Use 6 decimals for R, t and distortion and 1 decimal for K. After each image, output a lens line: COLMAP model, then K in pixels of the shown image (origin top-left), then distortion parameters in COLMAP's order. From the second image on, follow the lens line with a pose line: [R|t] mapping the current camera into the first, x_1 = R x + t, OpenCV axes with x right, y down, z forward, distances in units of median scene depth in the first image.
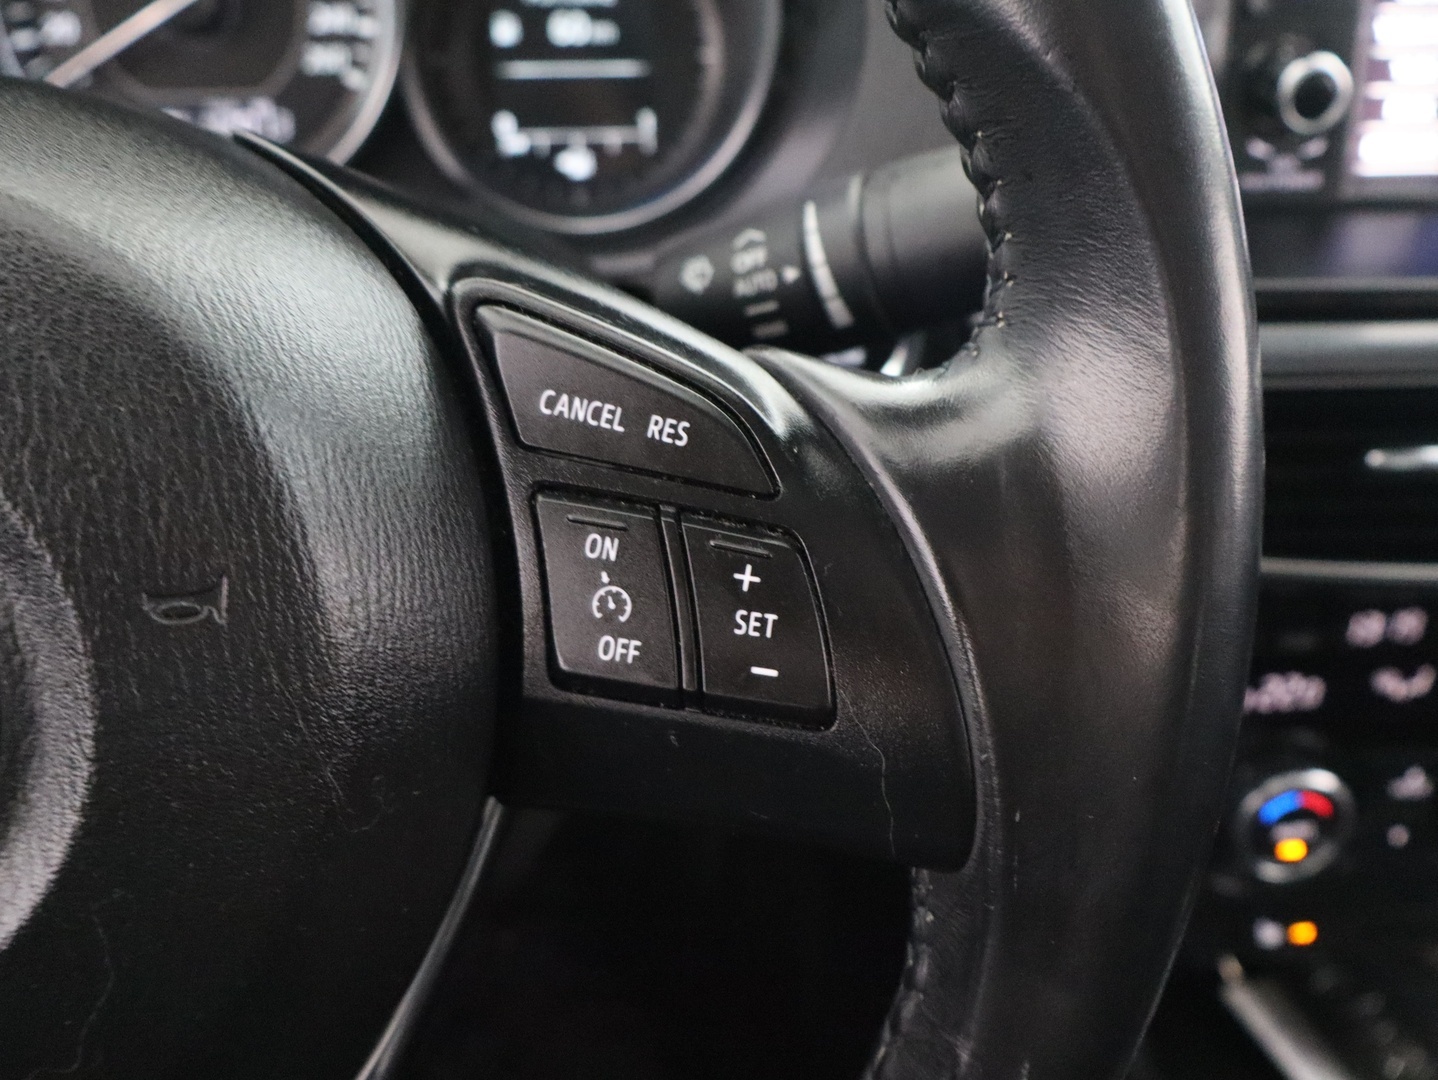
lens RADIAL K [[1366.4, 0, 719.0], [0, 1366.4, 540.0], [0, 0, 1]] dist [0.000015, 0.002097]
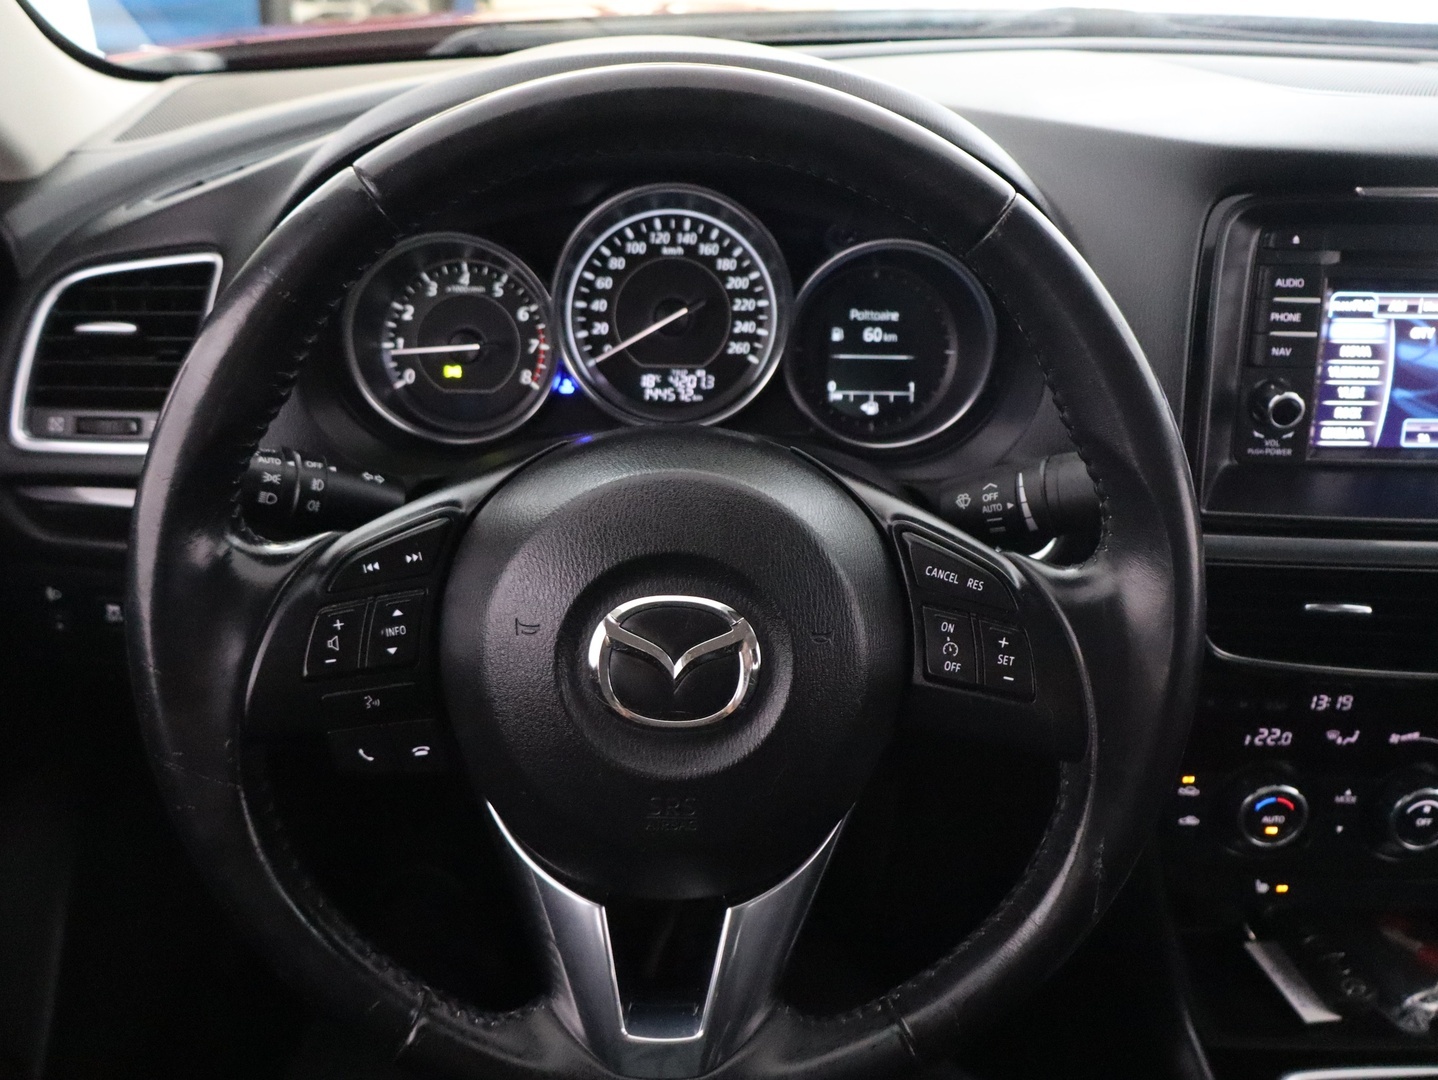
lens RADIAL K [[1366.4, 0, 719.0], [0, 1366.4, 540.0], [0, 0, 1]] dist [0.000015, 0.002097]
pose [[0.994972, 0.056865, -0.082441, -0.222237], [-0.061895, 0.996290, -0.059798, 0.015696], [0.078735, 0.064600, 0.994800, -1.167226]]
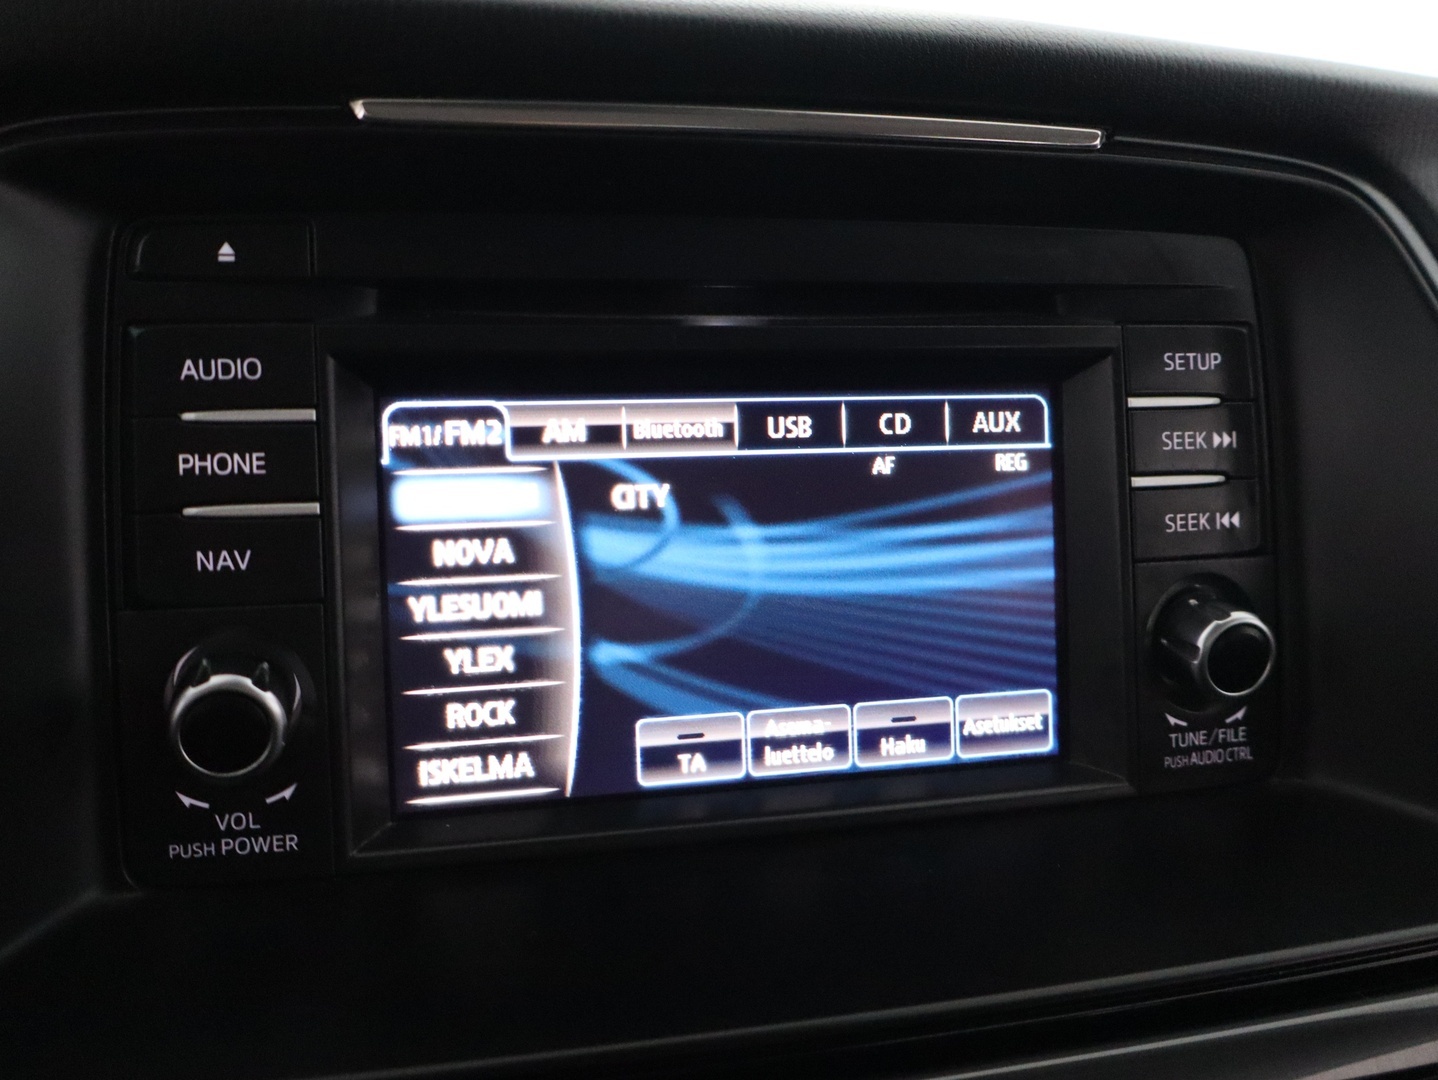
lens RADIAL K [[1366.4, 0, 719.0], [0, 1366.4, 540.0], [0, 0, 1]] dist [0.000015, 0.002097]
pose [[0.993680, -0.028742, 0.108512, 0.755632], [0.060206, 0.952326, -0.299083, -0.257752], [-0.094743, 0.303726, 0.948037, 0.436705]]
